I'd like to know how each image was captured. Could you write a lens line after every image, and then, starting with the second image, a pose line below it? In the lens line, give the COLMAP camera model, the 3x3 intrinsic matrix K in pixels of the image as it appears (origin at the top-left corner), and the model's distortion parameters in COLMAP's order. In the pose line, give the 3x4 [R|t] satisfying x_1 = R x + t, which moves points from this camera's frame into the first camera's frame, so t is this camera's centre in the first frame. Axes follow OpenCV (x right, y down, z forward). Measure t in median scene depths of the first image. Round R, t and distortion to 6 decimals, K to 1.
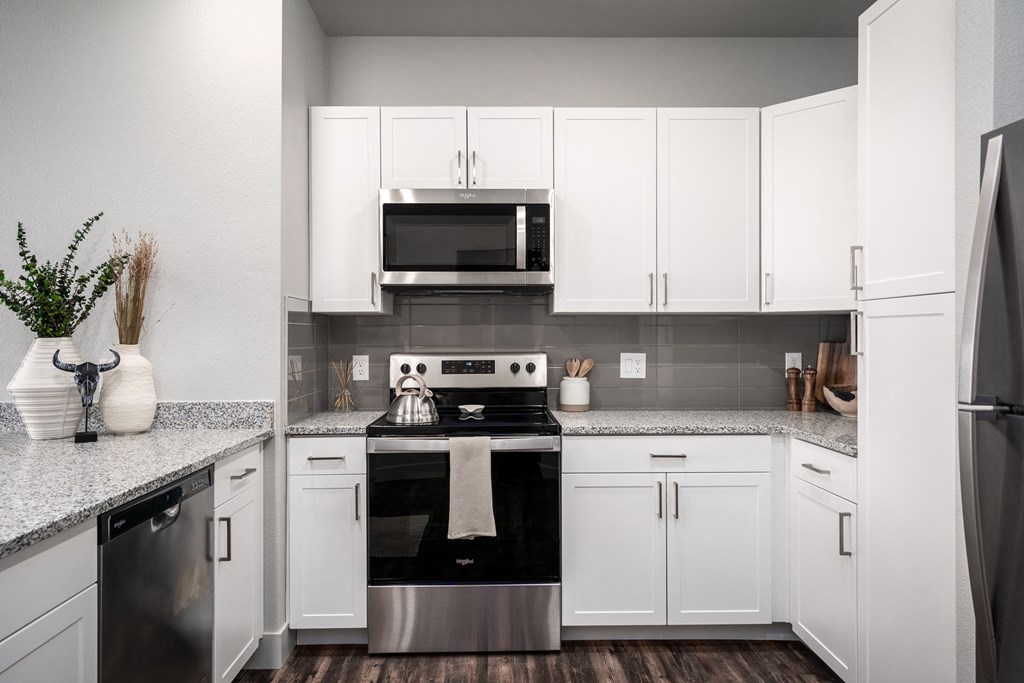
lens RADIAL K [[667.7, 0, 511.5], [0, 667.7, 337.3], [0, 0, 1]] dist [0.003574, 0.000409]
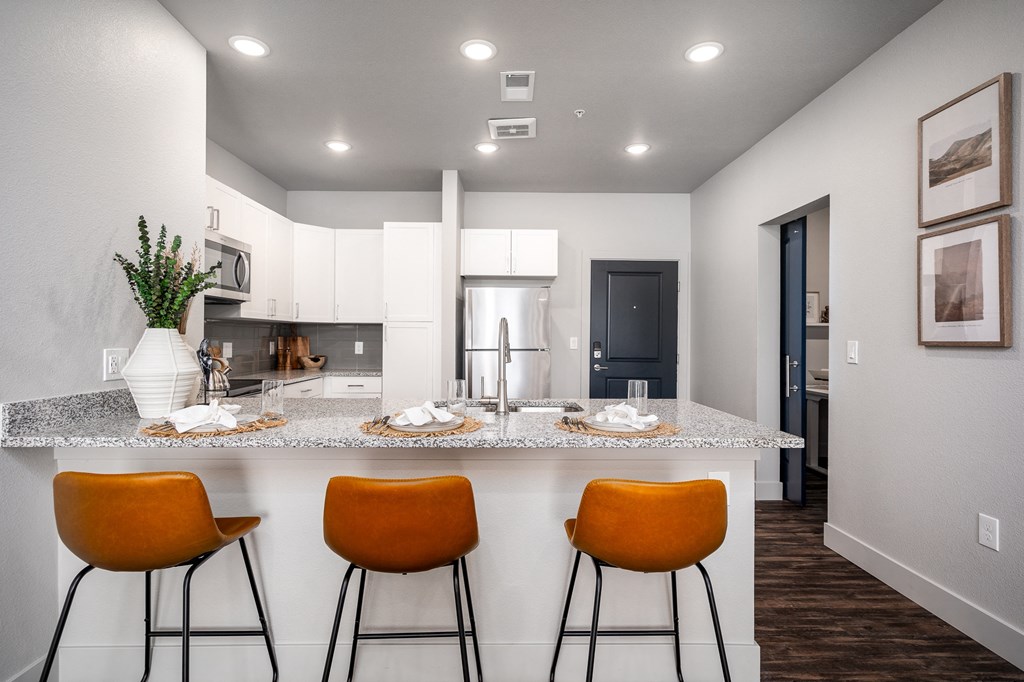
lens RADIAL K [[484.3, 0, 512.0], [0, 484.3, 341.0], [0, 0, 1]] dist [-0.001352, 0.000001]
pose [[0.016947, -0.004542, 0.999846, -1.140790], [-0.006445, 0.999968, 0.004651, 0.010923], [-0.999836, -0.006523, 0.016918, 0.303779]]
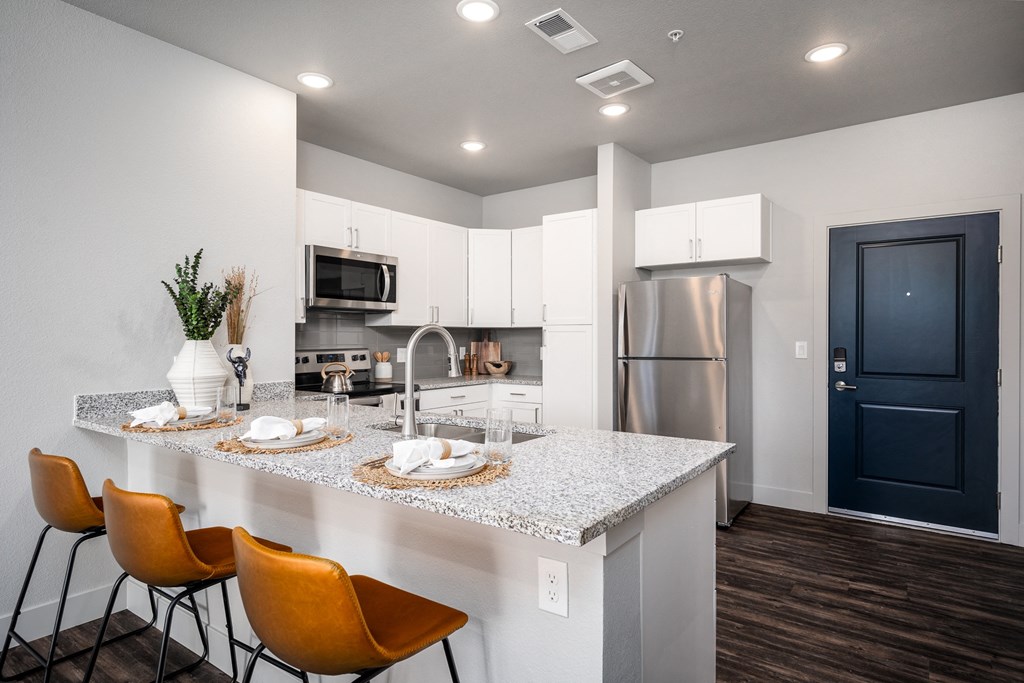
lens RADIAL K [[550.3, 0, 539.0], [0, 550.3, 339.5], [0, 0, 1]] dist [0.004279, 0.000773]
pose [[0.590867, -0.000668, 0.806768, -0.902262], [-0.000896, 0.999998, 0.001484, -0.002276], [-0.806768, -0.001600, 0.590866, -0.185392]]
